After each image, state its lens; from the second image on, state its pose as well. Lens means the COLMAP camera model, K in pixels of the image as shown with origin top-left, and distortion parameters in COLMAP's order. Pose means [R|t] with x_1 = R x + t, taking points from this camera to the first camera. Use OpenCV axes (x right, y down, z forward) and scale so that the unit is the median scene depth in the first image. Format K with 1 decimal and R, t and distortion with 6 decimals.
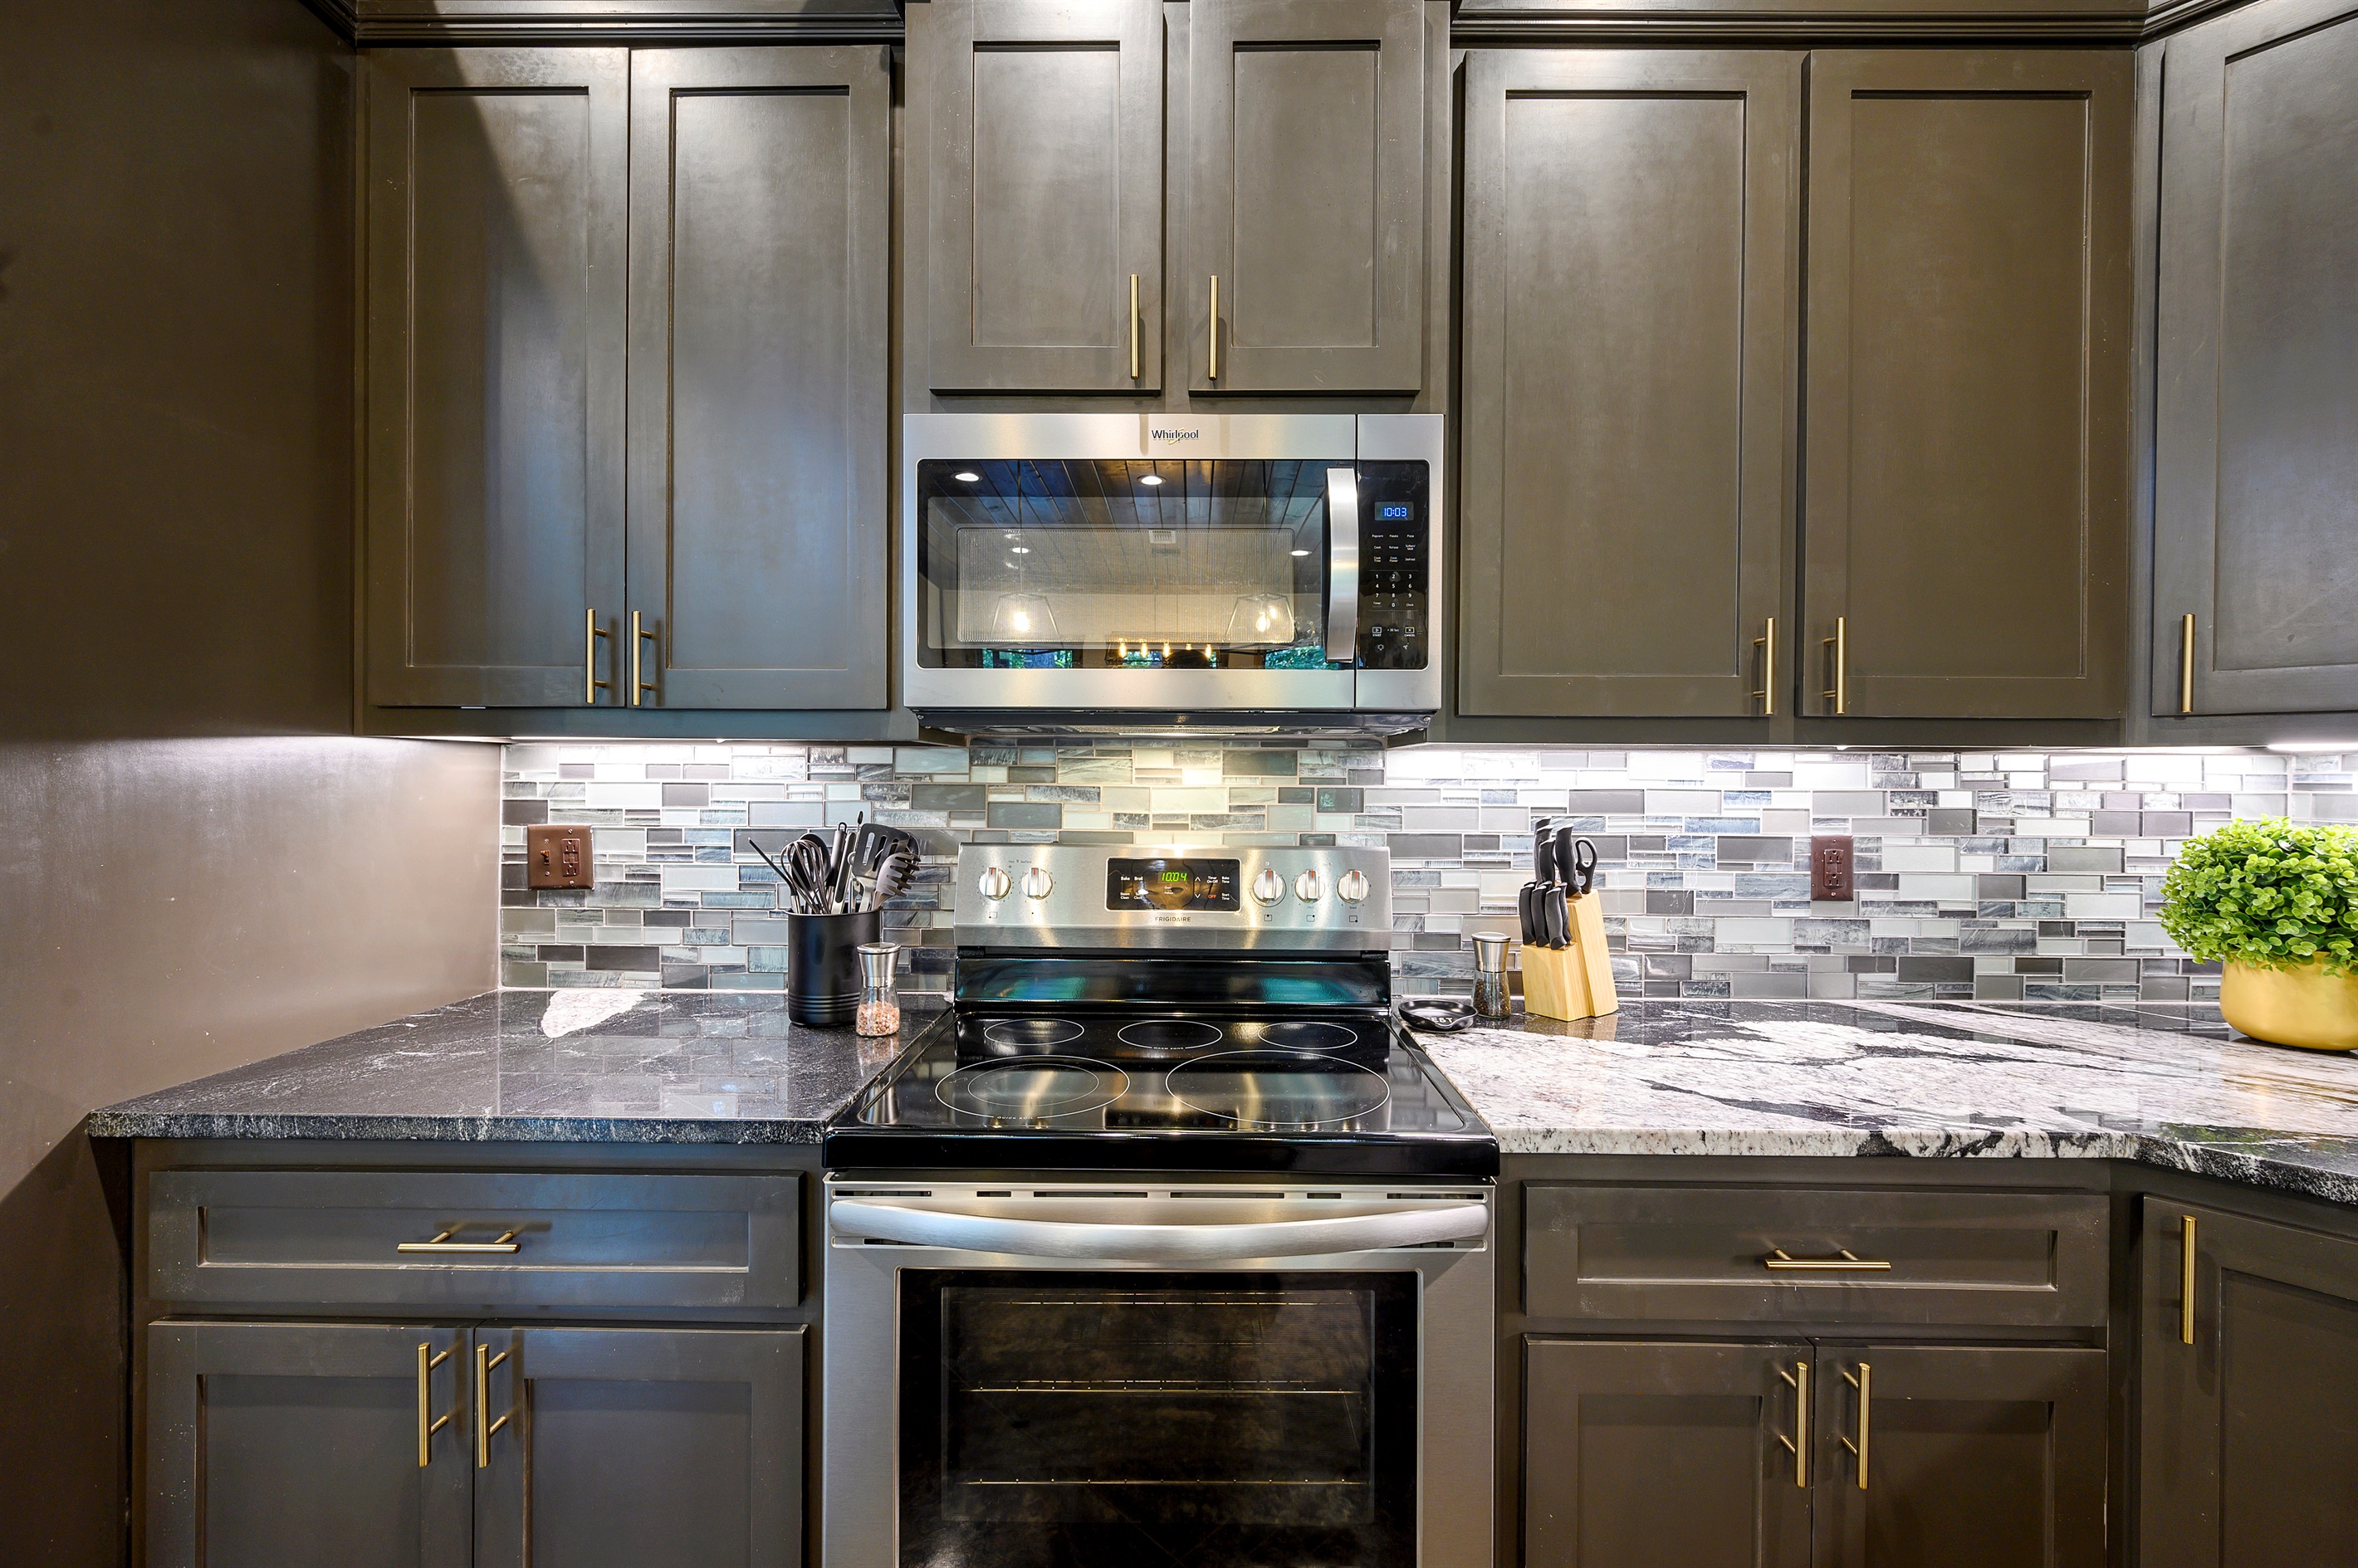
lens RADIAL K [[1369.3, 0, 1172.7], [0, 1369.3, 787.1], [0, 0, 1]] dist [-0.002780, -0.000638]
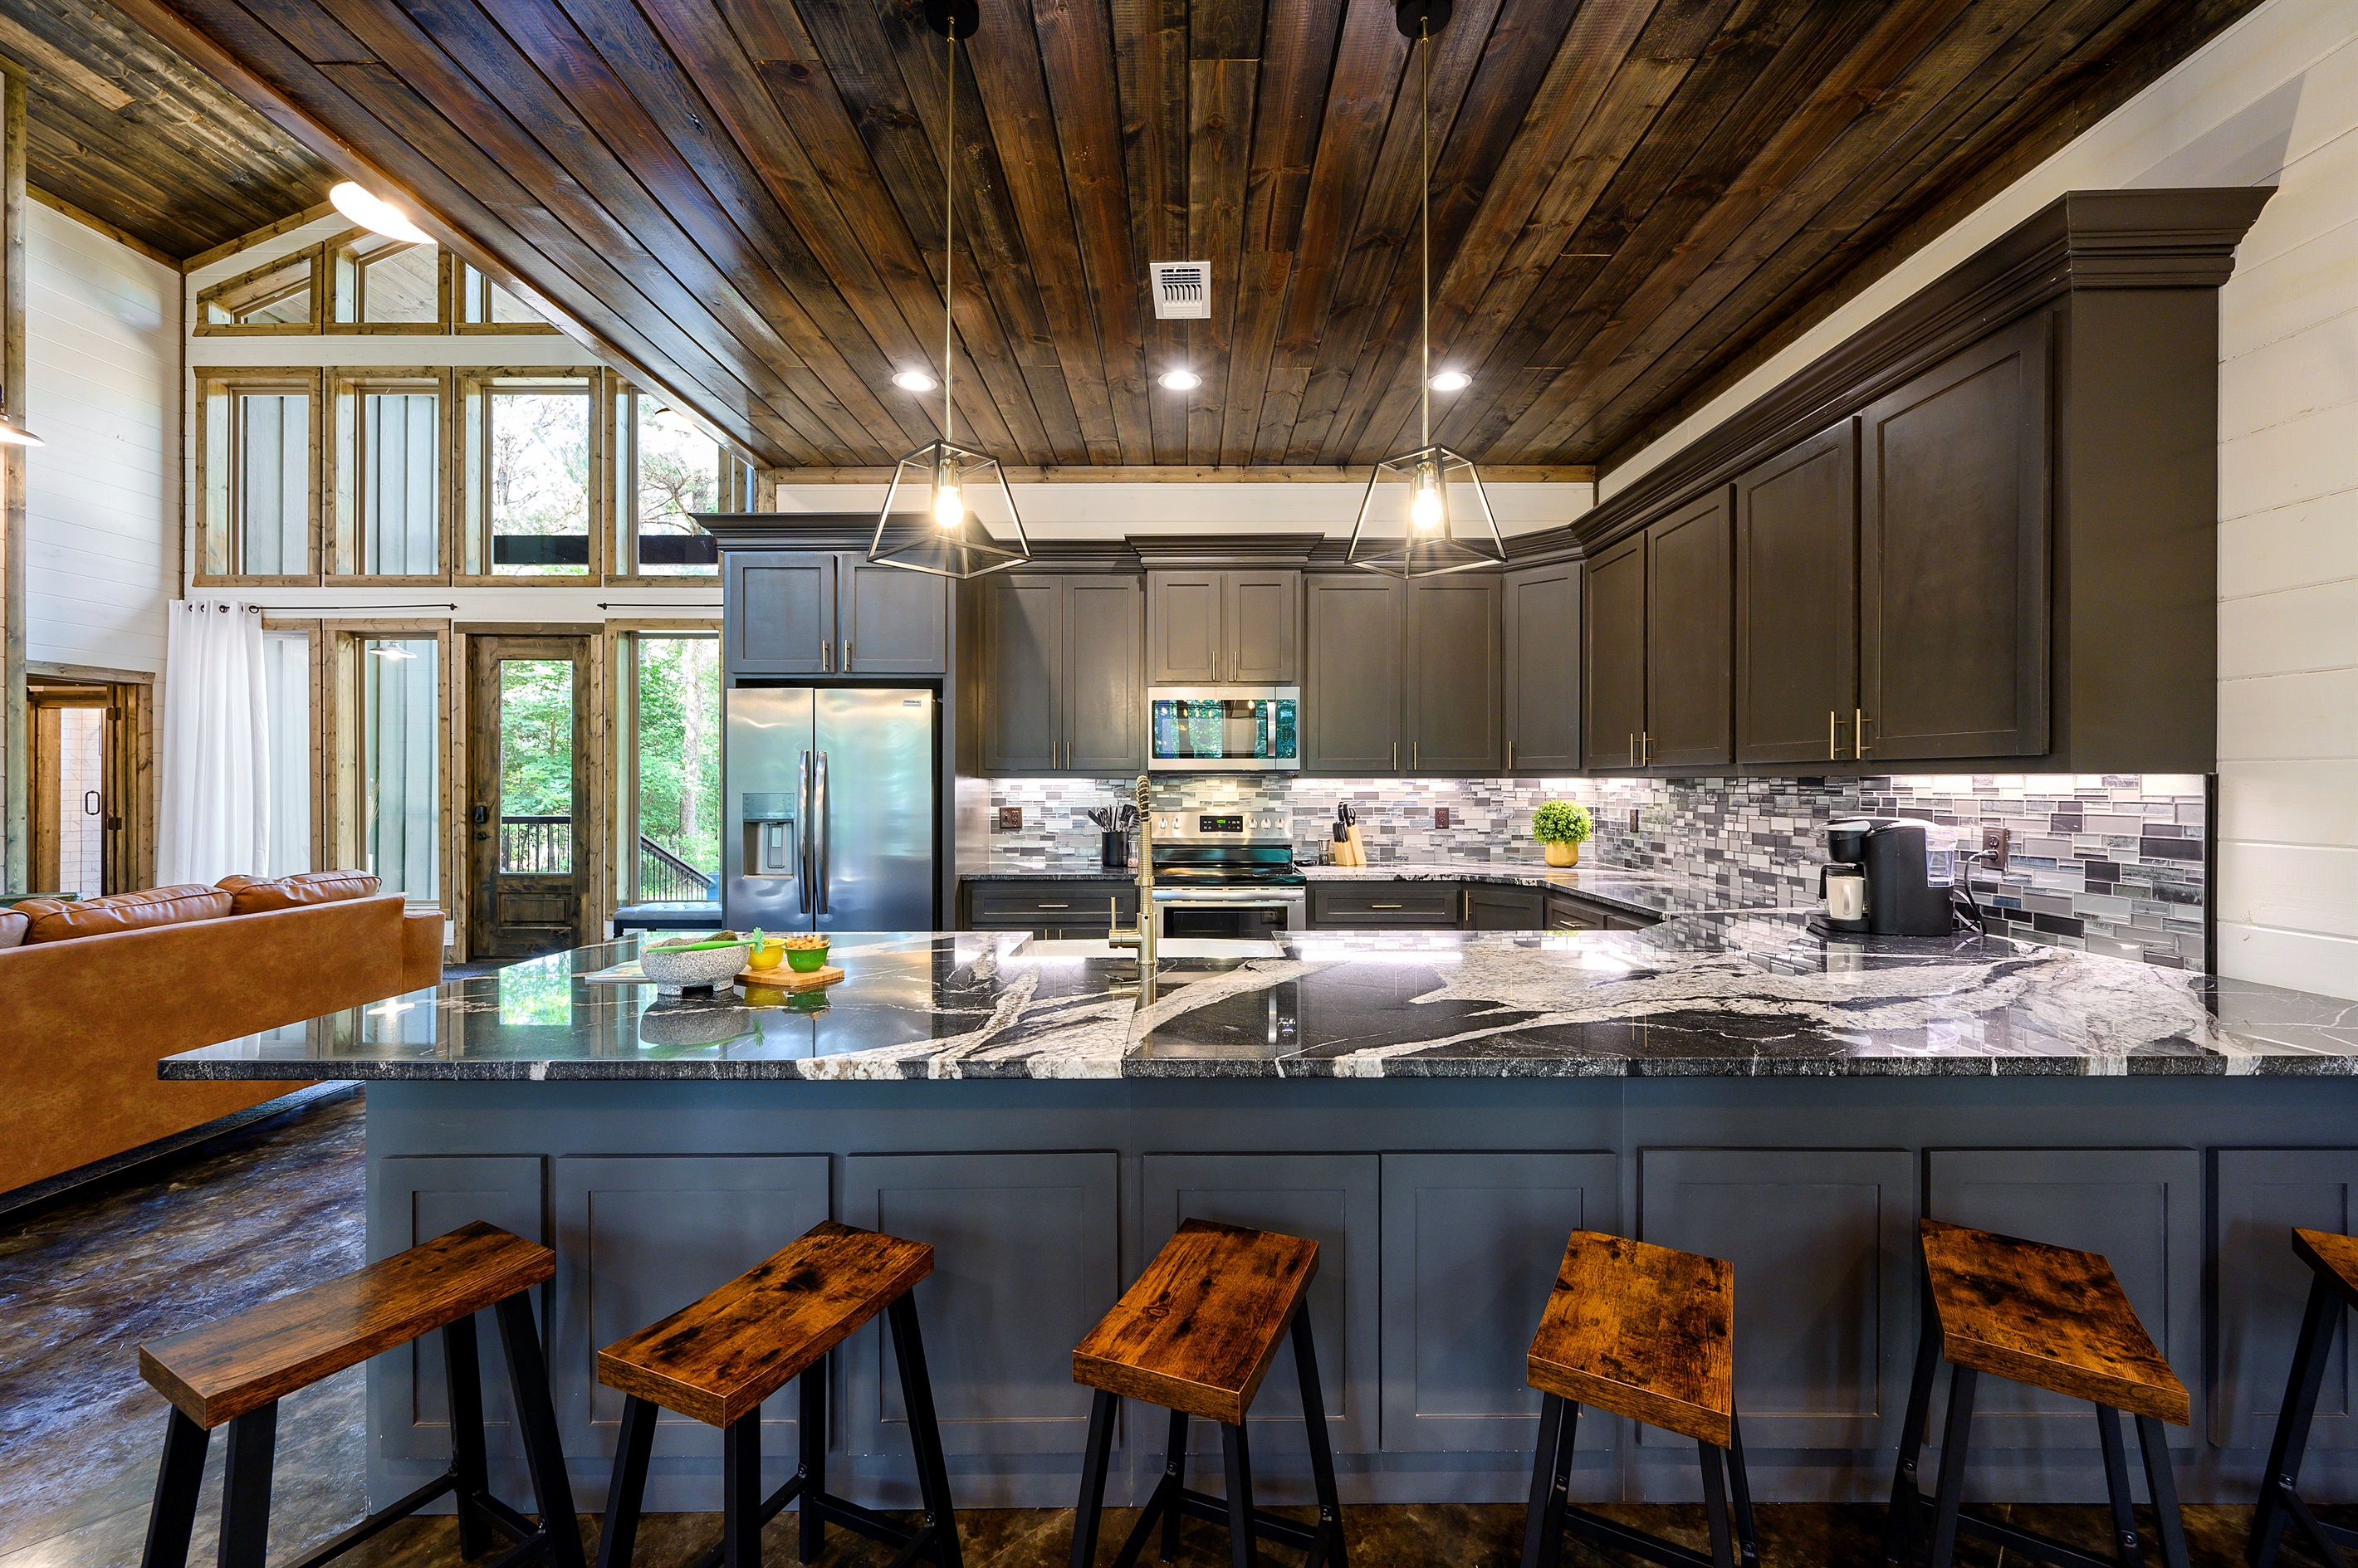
lens RADIAL K [[929.3, 0, 1180.0], [0, 929.3, 779.3], [0, 0, 1]] dist [-0.005848, 0.001336]
pose [[0.999804, -0.007010, -0.018542, -0.049967], [0.006838, 0.999933, -0.009332, -0.009771], [0.018606, 0.009204, 0.999785, -1.031257]]
